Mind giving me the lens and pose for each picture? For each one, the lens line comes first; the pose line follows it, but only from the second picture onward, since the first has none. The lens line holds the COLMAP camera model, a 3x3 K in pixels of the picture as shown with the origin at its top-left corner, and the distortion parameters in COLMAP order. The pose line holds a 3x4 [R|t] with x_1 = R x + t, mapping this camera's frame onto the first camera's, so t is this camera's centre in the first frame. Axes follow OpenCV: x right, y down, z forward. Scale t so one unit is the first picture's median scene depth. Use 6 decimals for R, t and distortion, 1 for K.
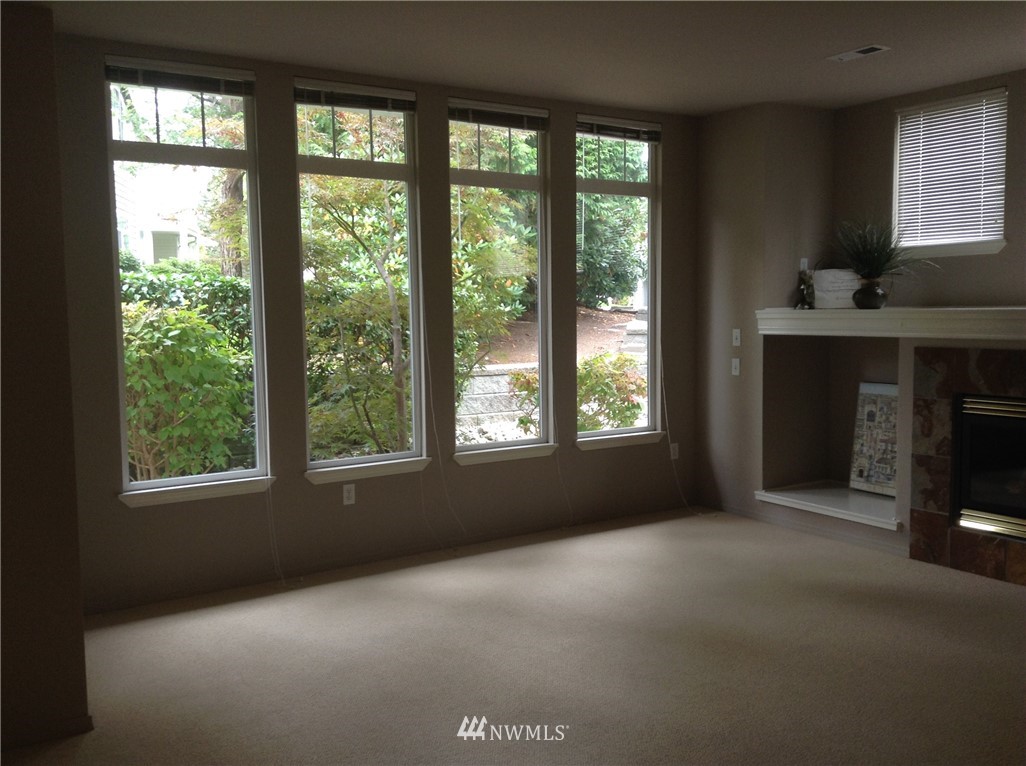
lens RADIAL K [[970.7, 0, 512.4], [0, 970.7, 359.9], [0, 0, 1]] dist [0.072805, -0.003664]
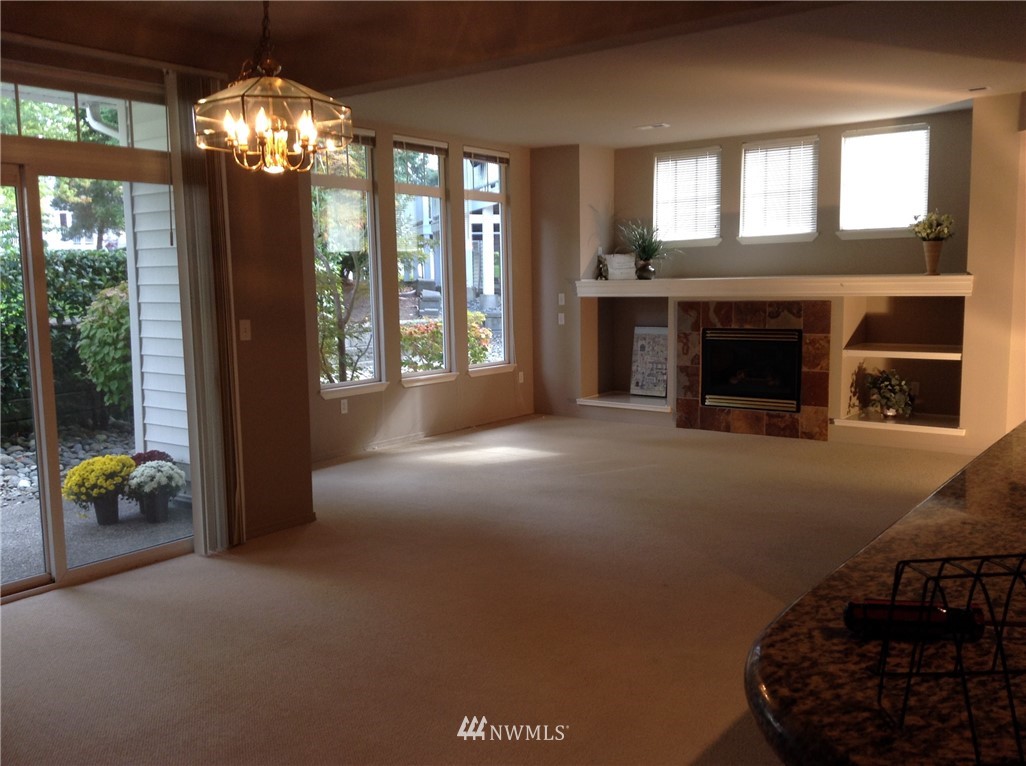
lens RADIAL K [[922.8, 0, 513.0], [0, 922.8, 383.0], [0, 0, 1]] dist [0.050530, -0.003729]
pose [[0.934522, -0.040065, 0.353644, -0.383390], [0.024791, 0.998558, 0.047618, 0.039960], [-0.355042, -0.035733, 0.934167, -0.346473]]
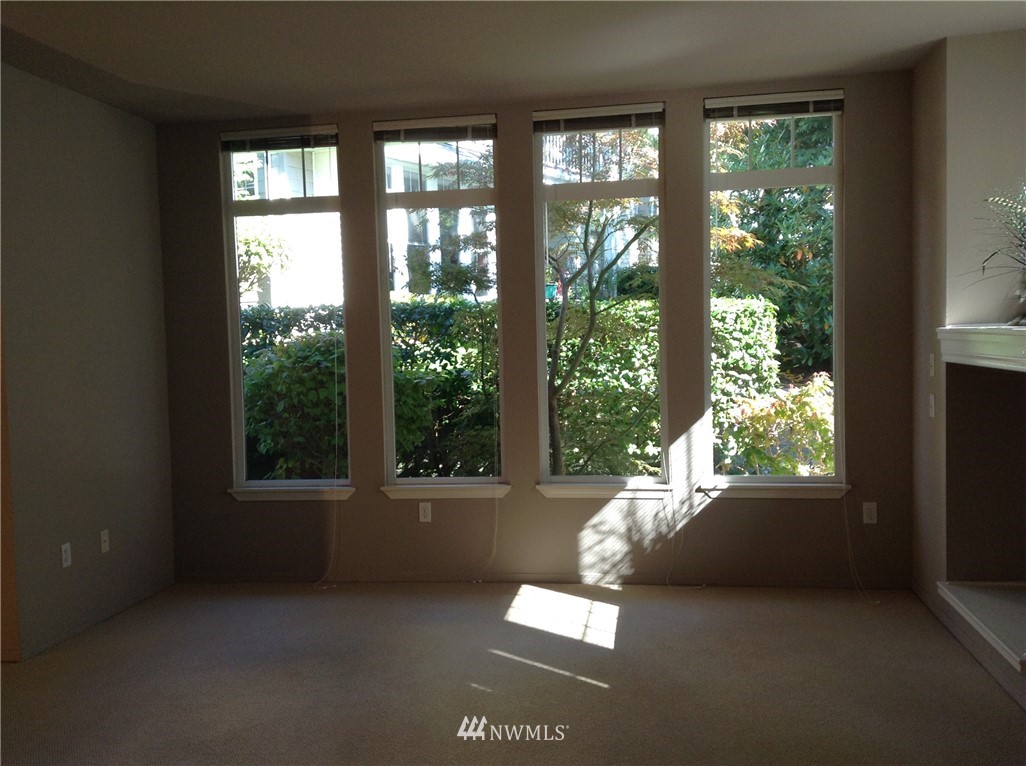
lens RADIAL K [[922.8, 0, 513.0], [0, 922.8, 383.0], [0, 0, 1]] dist [0.050530, -0.003729]
pose [[0.733869, 0.029454, -0.678652, 0.520565], [-0.021416, 0.999566, 0.020223, -0.020314], [0.678953, -0.000307, 0.734182, 0.307618]]
